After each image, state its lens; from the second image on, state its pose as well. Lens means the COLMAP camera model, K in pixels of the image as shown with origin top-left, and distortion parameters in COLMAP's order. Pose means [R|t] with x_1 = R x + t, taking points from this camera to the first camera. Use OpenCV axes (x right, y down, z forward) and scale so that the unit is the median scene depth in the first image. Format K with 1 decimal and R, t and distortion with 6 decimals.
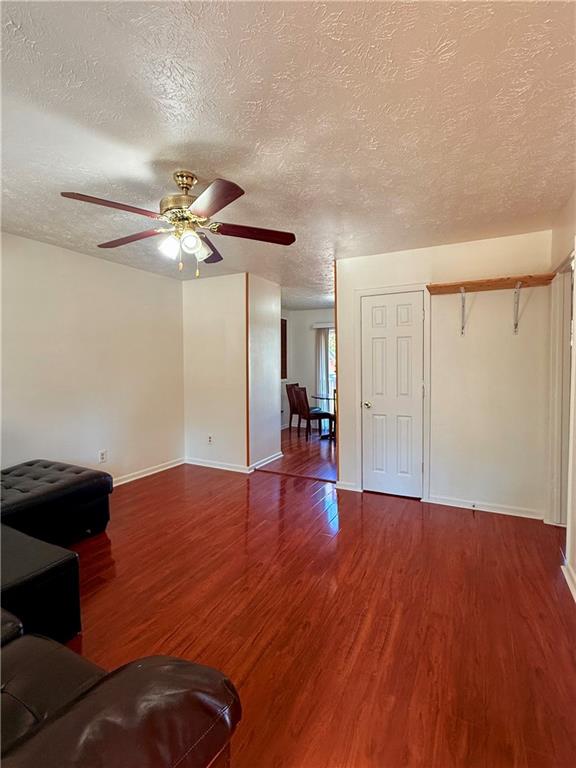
lens RADIAL K [[365.9, 0, 288.0], [0, 365.9, 384.0], [0, 0, 1]] dist [-0.002582, 0.000439]
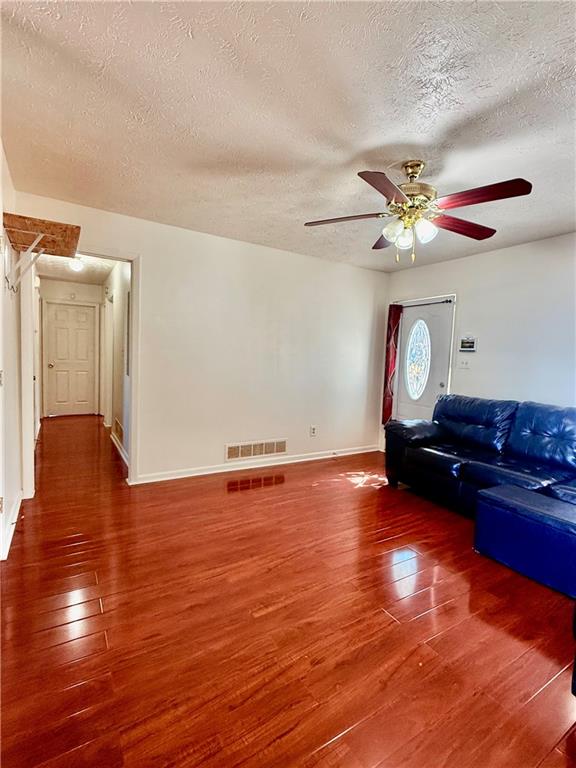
lens RADIAL K [[365.9, 0, 288.0], [0, 365.9, 384.0], [0, 0, 1]] dist [-0.002582, 0.000439]
pose [[-0.859183, -0.068597, 0.507049, -0.453448], [-0.016251, 0.994131, 0.106956, -0.052968], [-0.511410, 0.083655, -0.855256, 1.767410]]
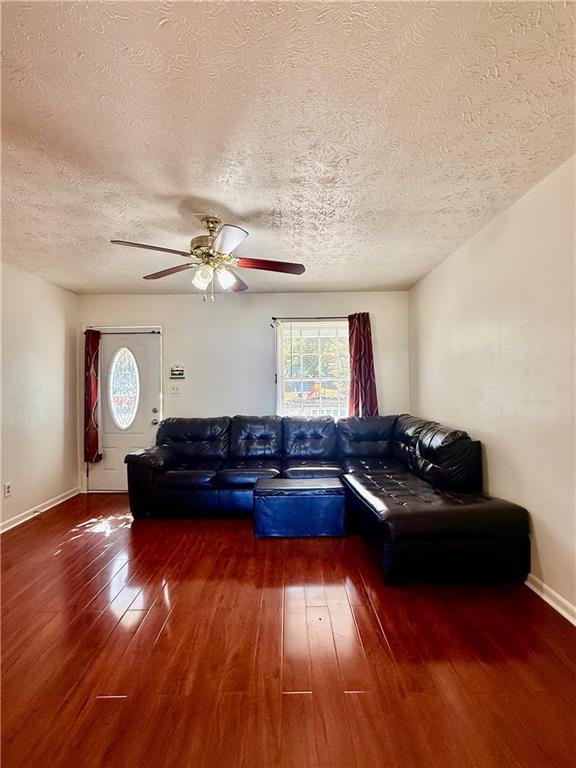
lens RADIAL K [[365.9, 0, 288.0], [0, 365.9, 384.0], [0, 0, 1]] dist [-0.002582, 0.000439]
pose [[-0.886672, 0.008037, -0.462328, 0.049229], [-0.005660, 0.999585, 0.028231, -0.062725], [0.462364, 0.027648, -0.886259, 1.833004]]
